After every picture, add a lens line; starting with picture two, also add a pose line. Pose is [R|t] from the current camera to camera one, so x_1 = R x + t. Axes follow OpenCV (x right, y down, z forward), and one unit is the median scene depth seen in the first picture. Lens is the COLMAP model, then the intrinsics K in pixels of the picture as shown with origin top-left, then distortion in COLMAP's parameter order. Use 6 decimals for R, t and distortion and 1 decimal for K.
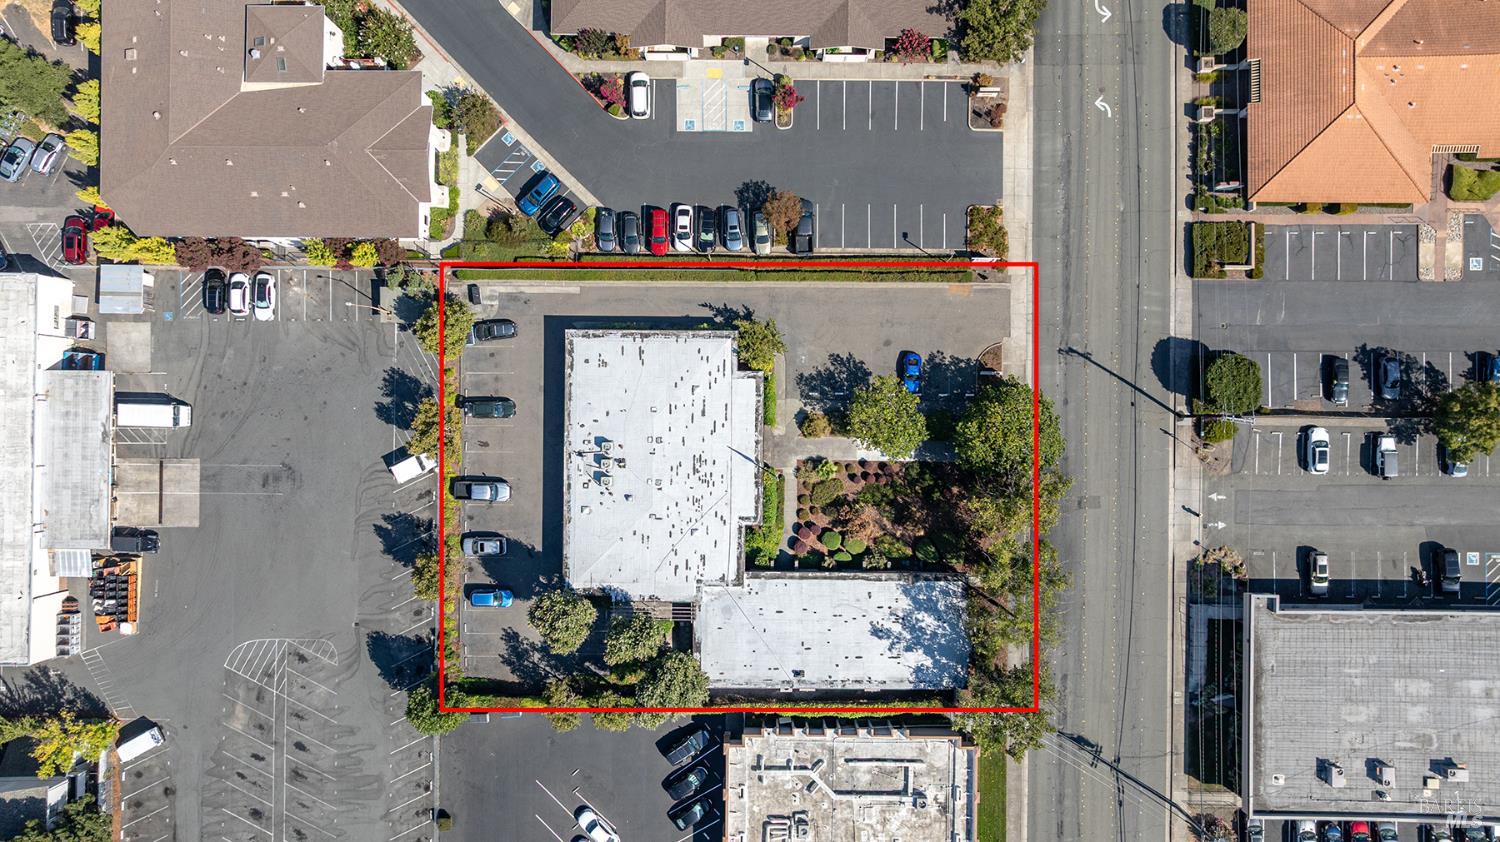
lens RADIAL K [[1048.9, 0, 755.3], [0, 1048.9, 415.3], [0, 0, 1]] dist [-0.020633, 0.000640]
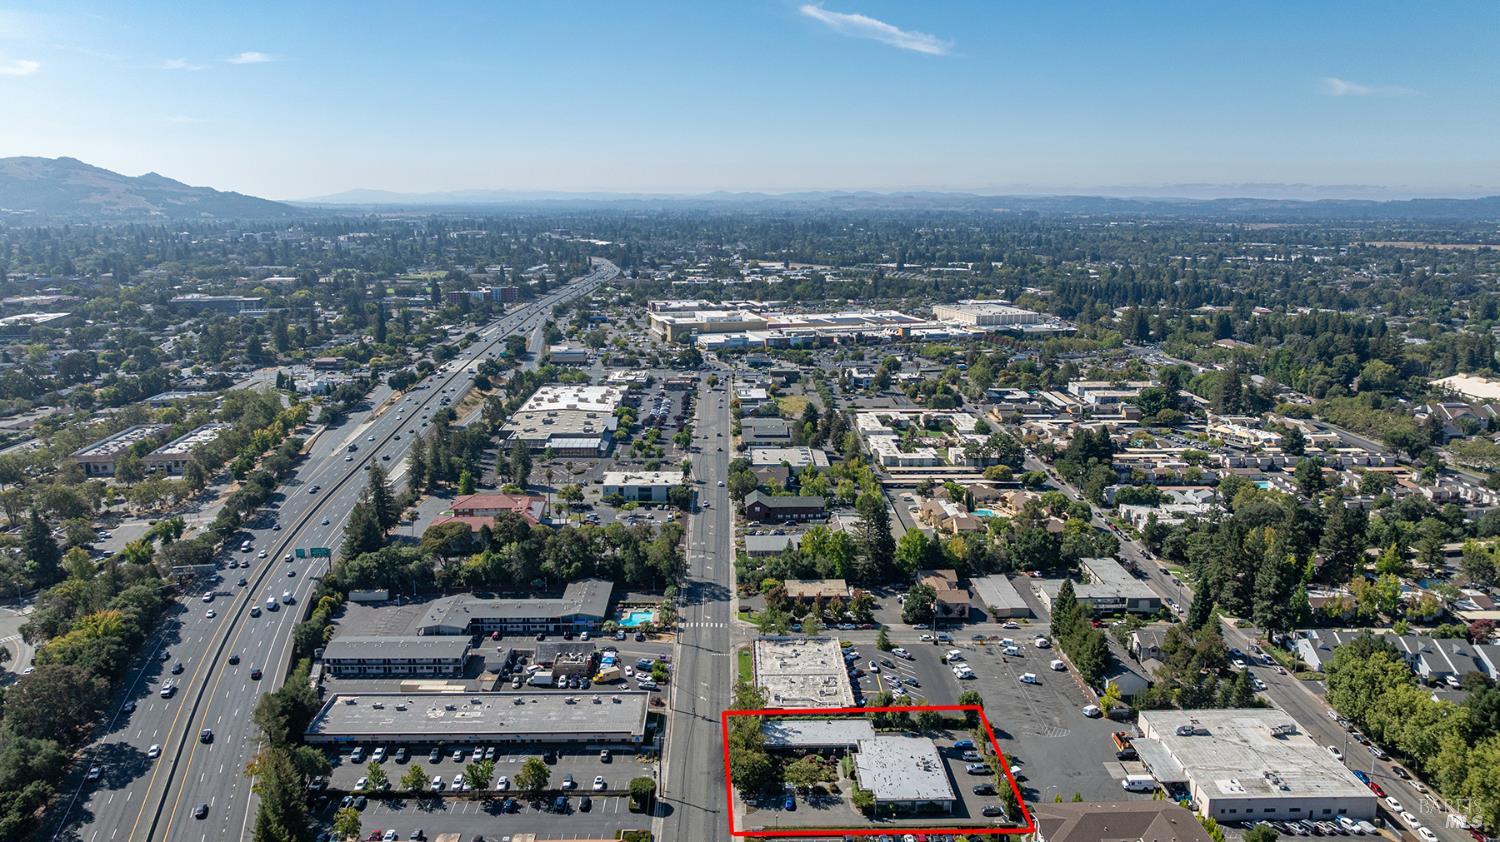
lens RADIAL K [[1048.9, 0, 755.3], [0, 1048.9, 415.3], [0, 0, 1]] dist [-0.020633, 0.000640]
pose [[-0.999295, 0.013415, -0.035062, 0.278551], [-0.036949, -0.186227, 0.981812, -1.936469], [0.006642, 0.982415, 0.186591, -0.148565]]
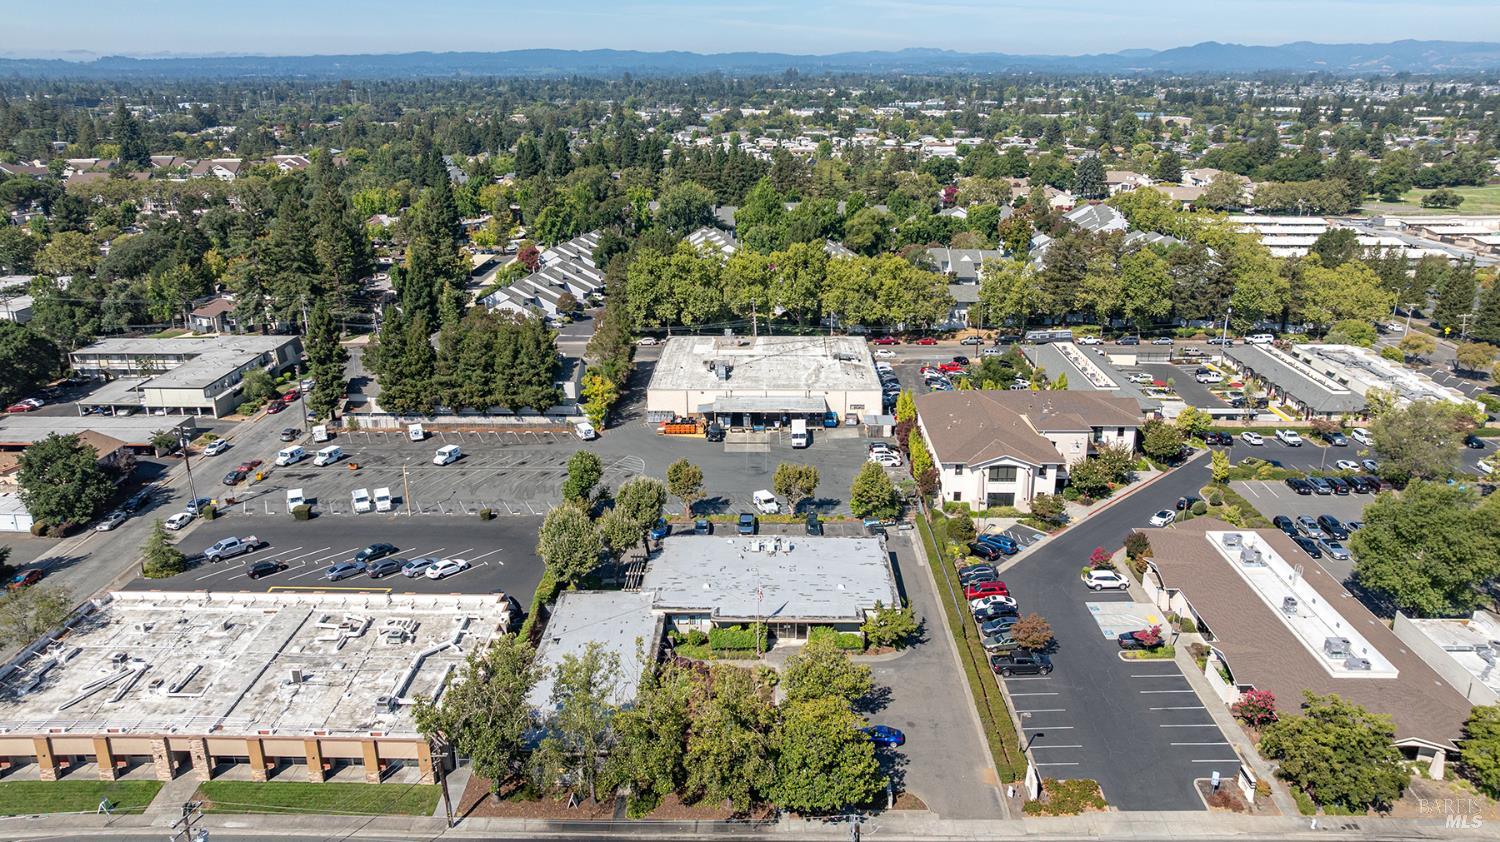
lens RADIAL K [[1048.9, 0, 755.3], [0, 1048.9, 415.3], [0, 0, 1]] dist [-0.020633, 0.000640]
pose [[-0.004612, 0.323200, -0.946320, 0.866494], [-0.999874, 0.012896, 0.009277, 0.048560], [0.015202, 0.946243, 0.323099, 0.477225]]
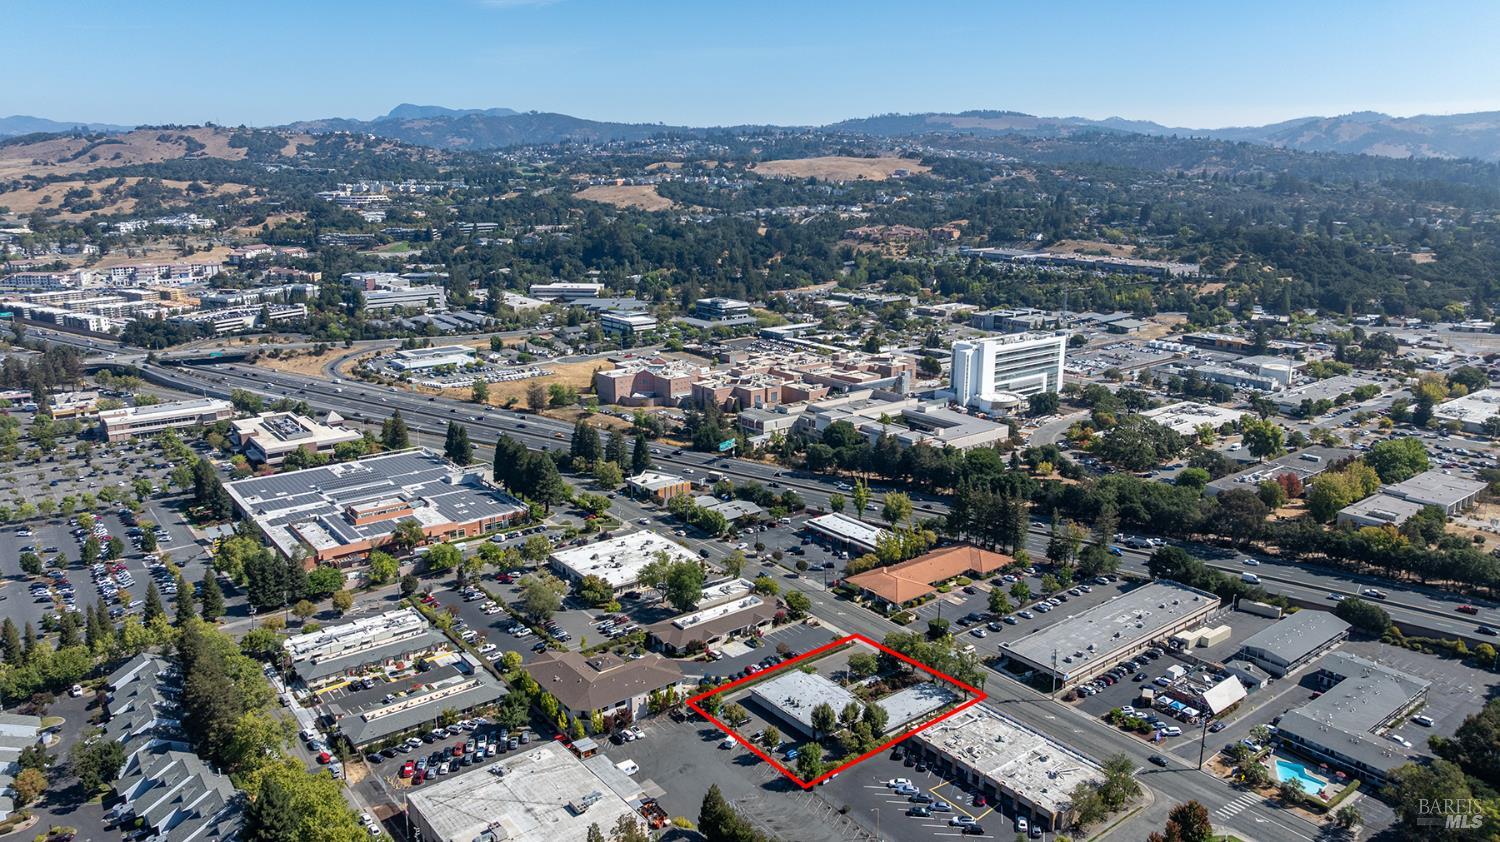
lens RADIAL K [[1048.9, 0, 755.3], [0, 1048.9, 415.3], [0, 0, 1]] dist [-0.020633, 0.000640]
pose [[0.780435, -0.139996, 0.609362, -1.605238], [0.625024, 0.200140, -0.754513, 1.697278], [-0.016329, 0.969714, 0.243697, -0.276180]]
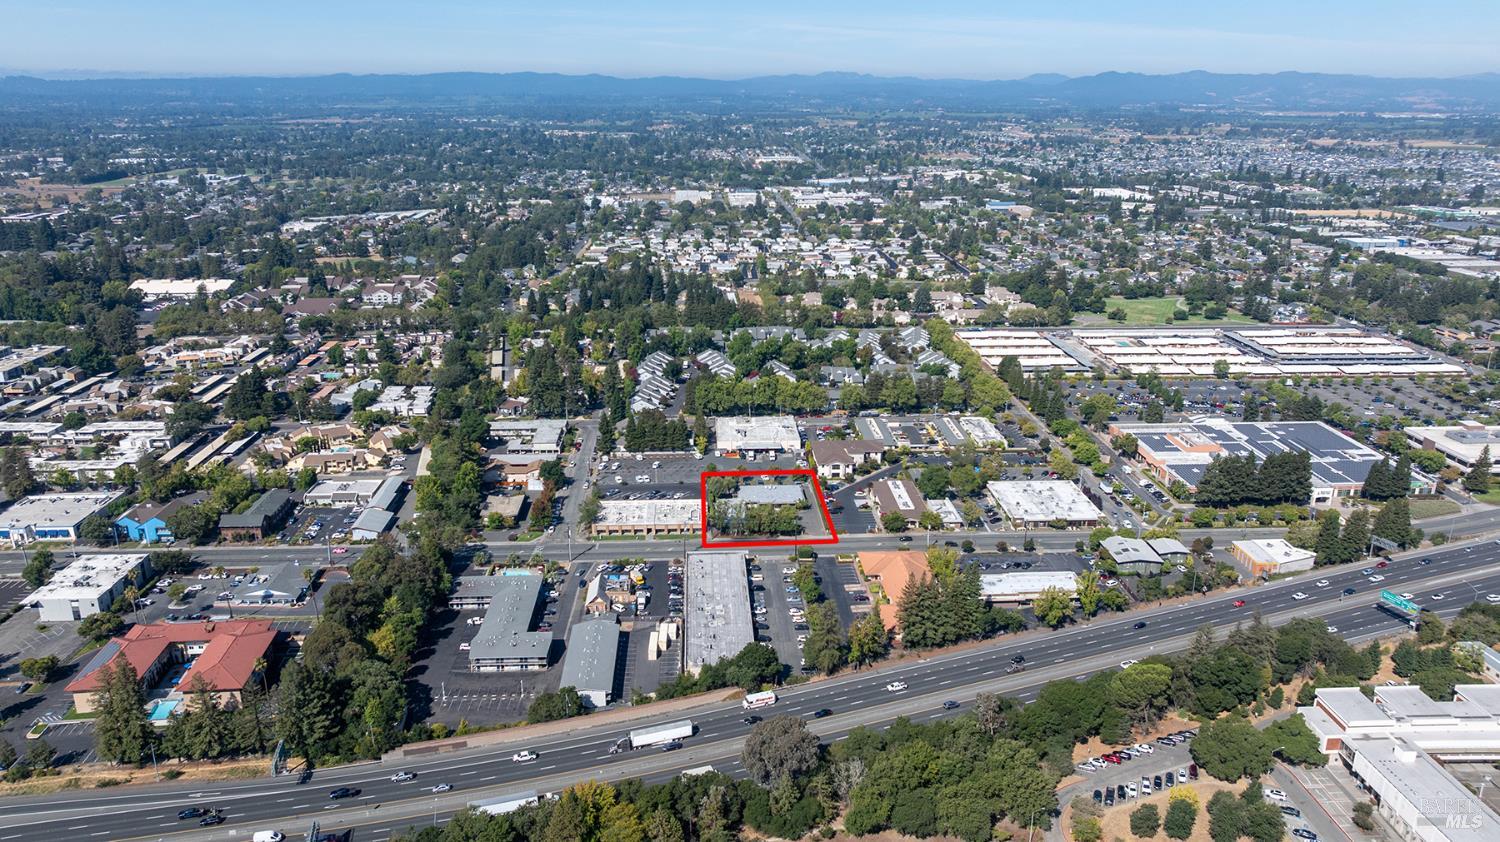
lens RADIAL K [[1048.9, 0, 755.3], [0, 1048.9, 415.3], [0, 0, 1]] dist [-0.020633, 0.000640]
pose [[0.067875, 0.307674, -0.949068, 3.615611], [-0.997666, 0.027988, -0.062277, 0.345190], [0.007402, 0.951080, 0.308856, -0.548777]]
